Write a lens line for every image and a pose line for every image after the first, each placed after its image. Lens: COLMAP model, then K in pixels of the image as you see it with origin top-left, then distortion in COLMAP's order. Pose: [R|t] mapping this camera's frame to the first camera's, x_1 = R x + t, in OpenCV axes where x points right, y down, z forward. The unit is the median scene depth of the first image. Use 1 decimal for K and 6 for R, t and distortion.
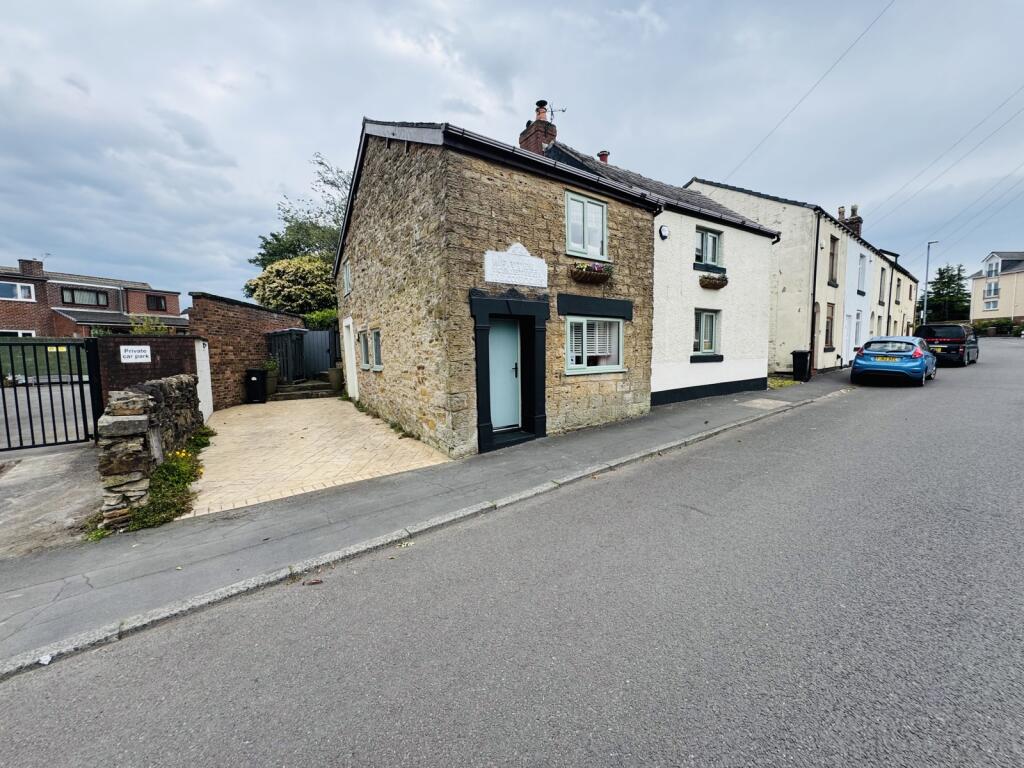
lens RADIAL K [[405.8, 0, 516.8], [0, 405.8, 381.4], [0, 0, 1]] dist [-0.001377, -0.000213]
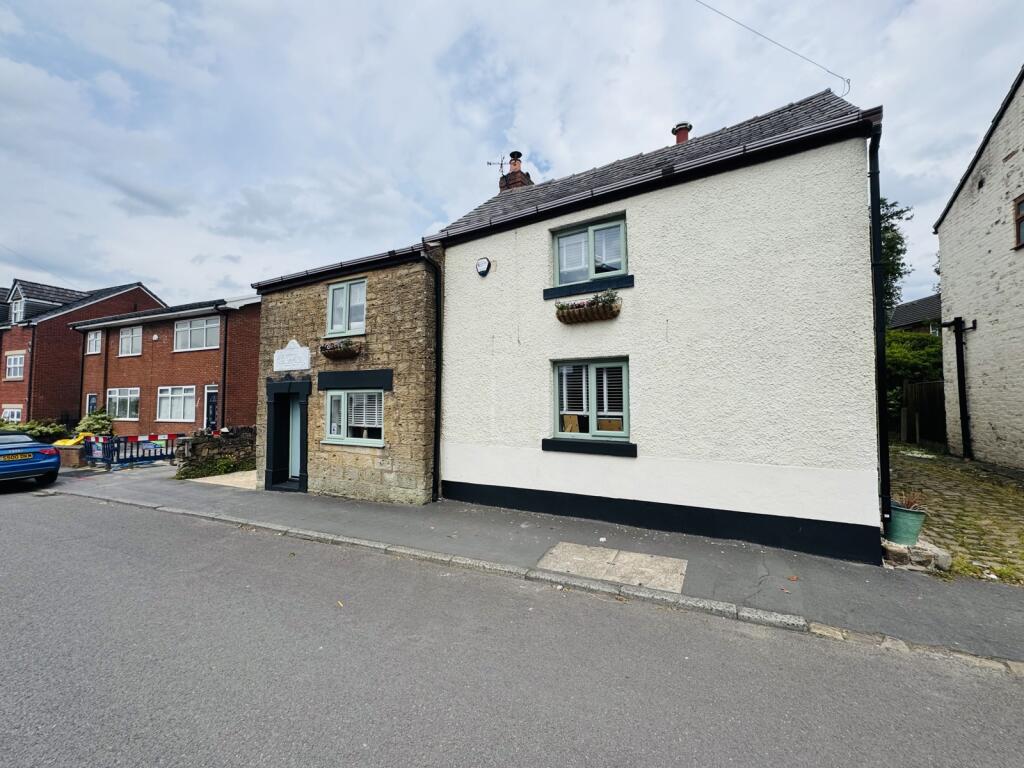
lens RADIAL K [[405.8, 0, 516.8], [0, 405.8, 381.4], [0, 0, 1]] dist [-0.001377, -0.000213]
pose [[0.425178, -0.028931, -0.904647, 1.324521], [-0.073110, 0.995125, -0.066186, -0.144988], [0.902152, 0.094280, 0.420990, 0.961585]]
